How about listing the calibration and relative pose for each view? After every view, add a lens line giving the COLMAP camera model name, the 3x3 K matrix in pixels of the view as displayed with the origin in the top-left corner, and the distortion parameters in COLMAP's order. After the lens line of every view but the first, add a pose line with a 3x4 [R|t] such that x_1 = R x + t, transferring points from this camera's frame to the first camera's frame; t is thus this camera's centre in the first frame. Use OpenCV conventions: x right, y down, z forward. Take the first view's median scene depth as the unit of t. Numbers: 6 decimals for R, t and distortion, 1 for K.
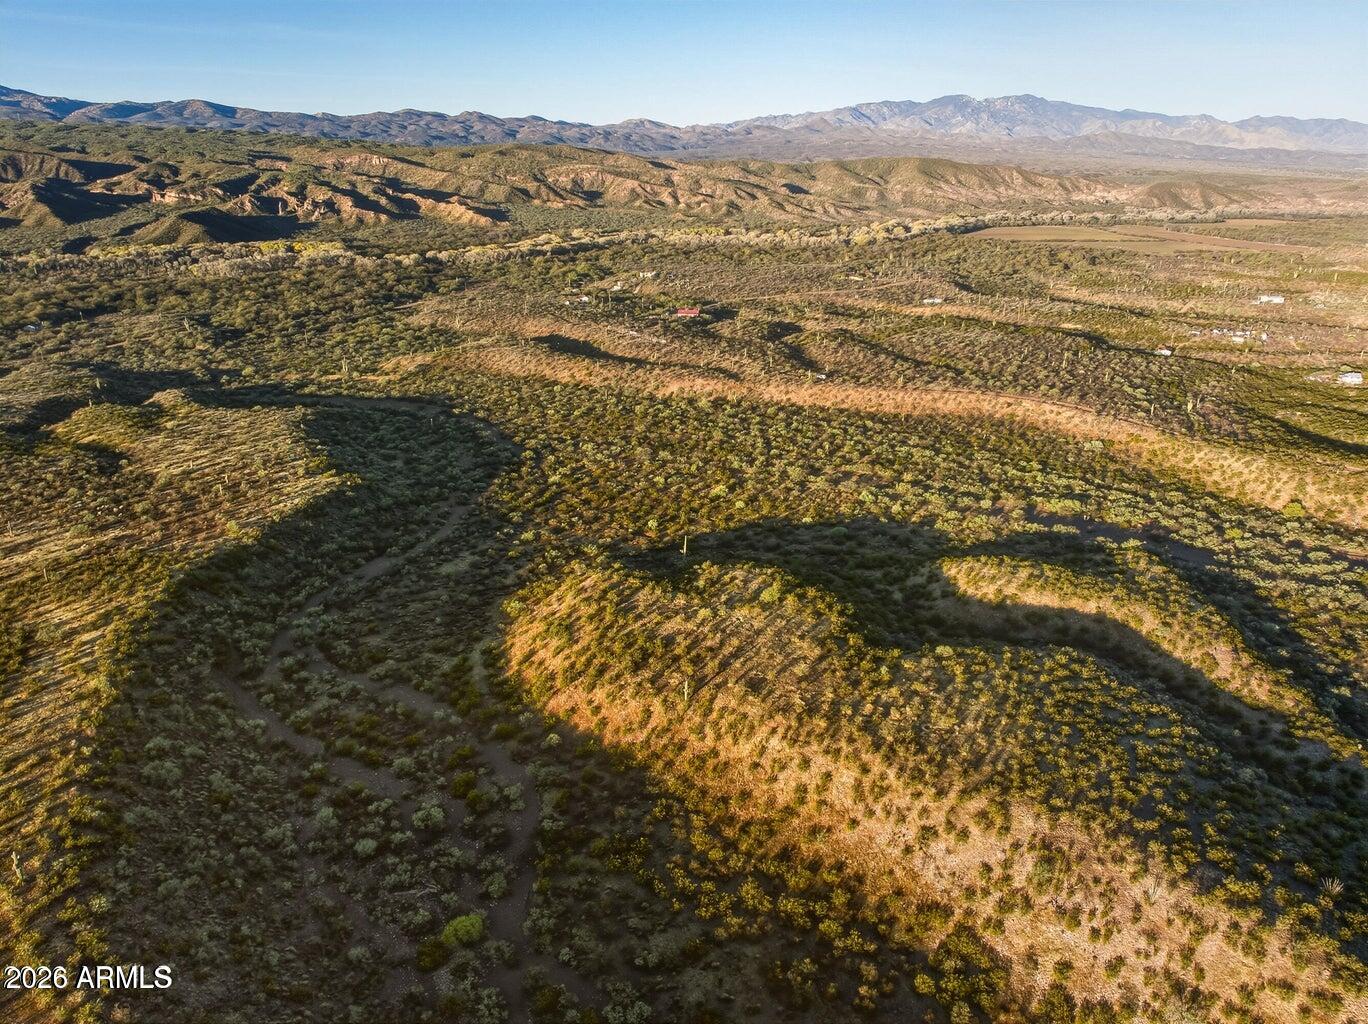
lens RADIAL K [[966.5, 0, 686.9], [0, 966.5, 510.6], [0, 0, 1]] dist [-0.039724, 0.004066]
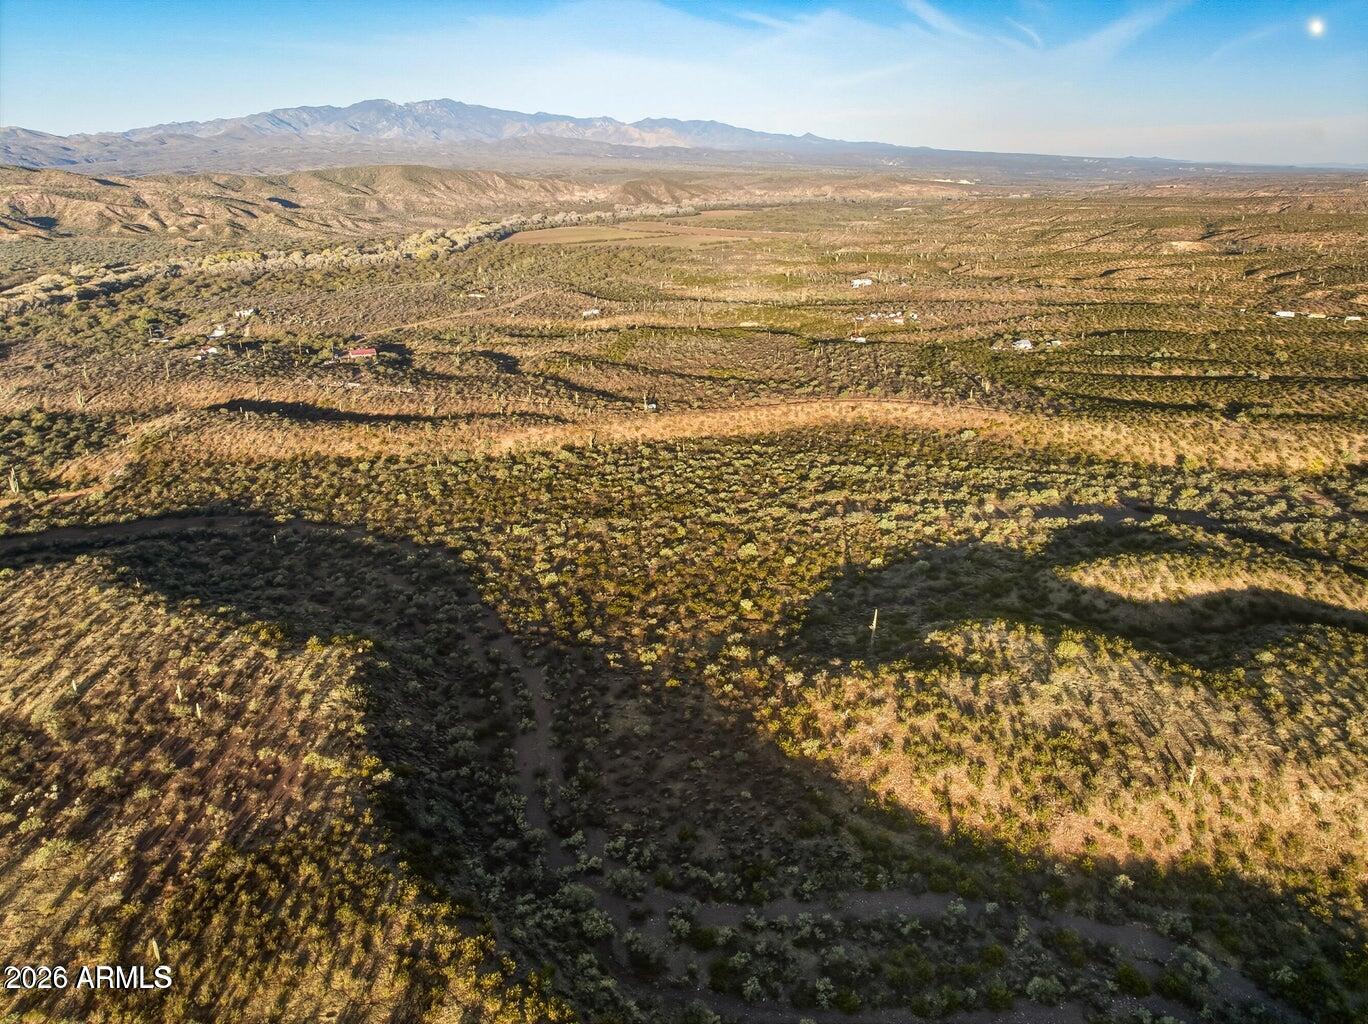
lens RADIAL K [[966.5, 0, 686.9], [0, 966.5, 510.6], [0, 0, 1]] dist [-0.039724, 0.004066]
pose [[0.848969, -0.192228, 0.492240, -0.296602], [0.194086, 0.979815, 0.047892, -0.072755], [-0.491510, 0.054879, 0.869141, 0.157399]]
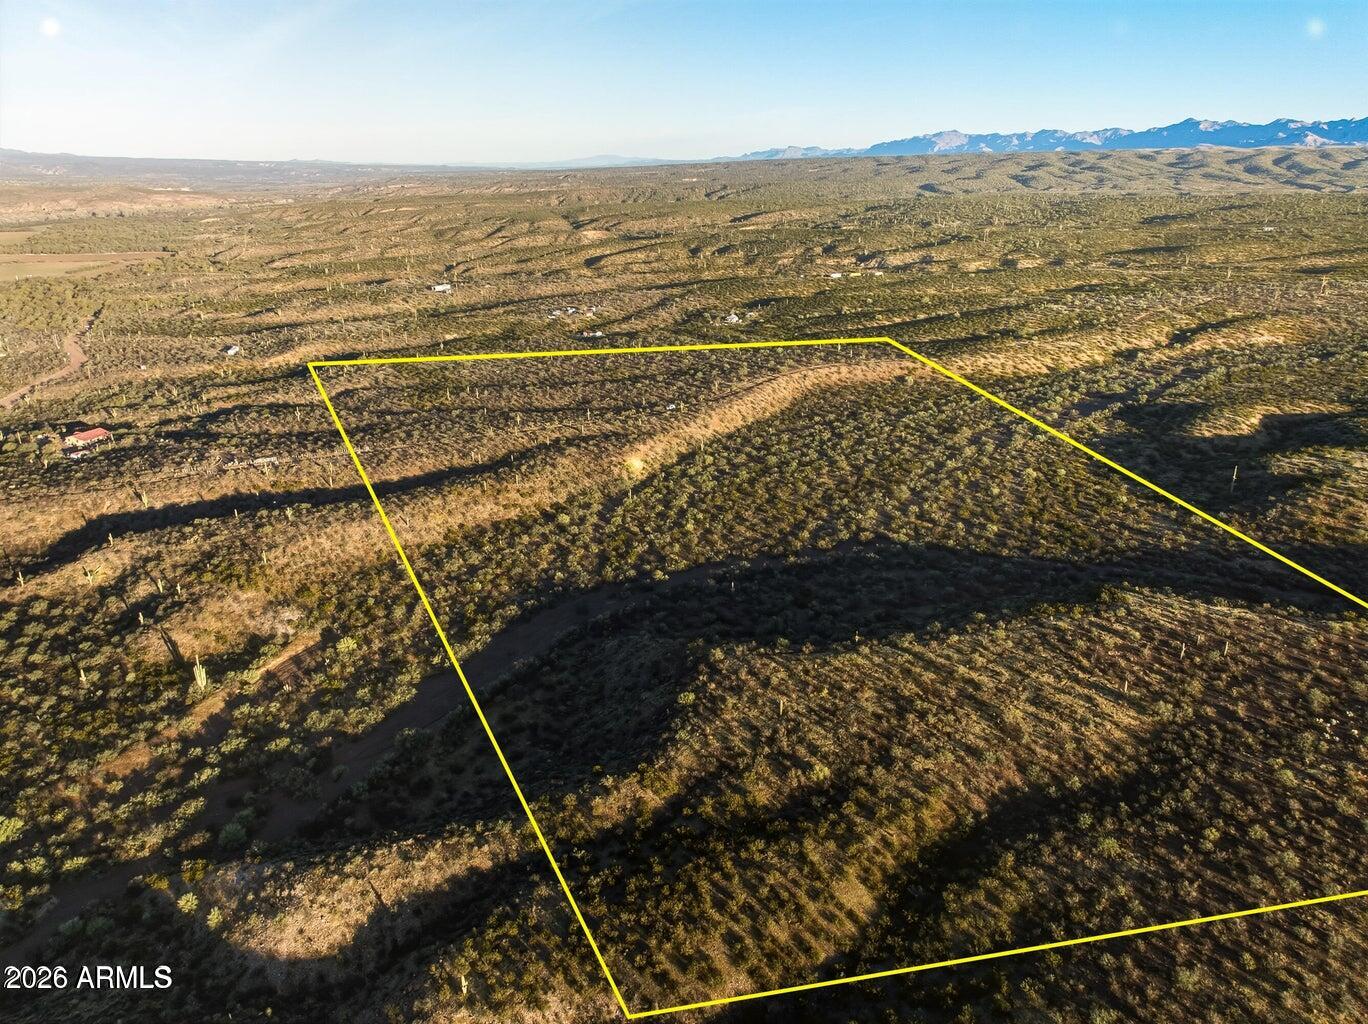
lens RADIAL K [[966.5, 0, 686.9], [0, 966.5, 510.6], [0, 0, 1]] dist [-0.039724, 0.004066]
pose [[0.217582, -0.344134, 0.913362, -0.728419], [0.345443, 0.902364, 0.257699, -0.273142], [-0.912868, 0.259444, 0.315216, 0.669774]]
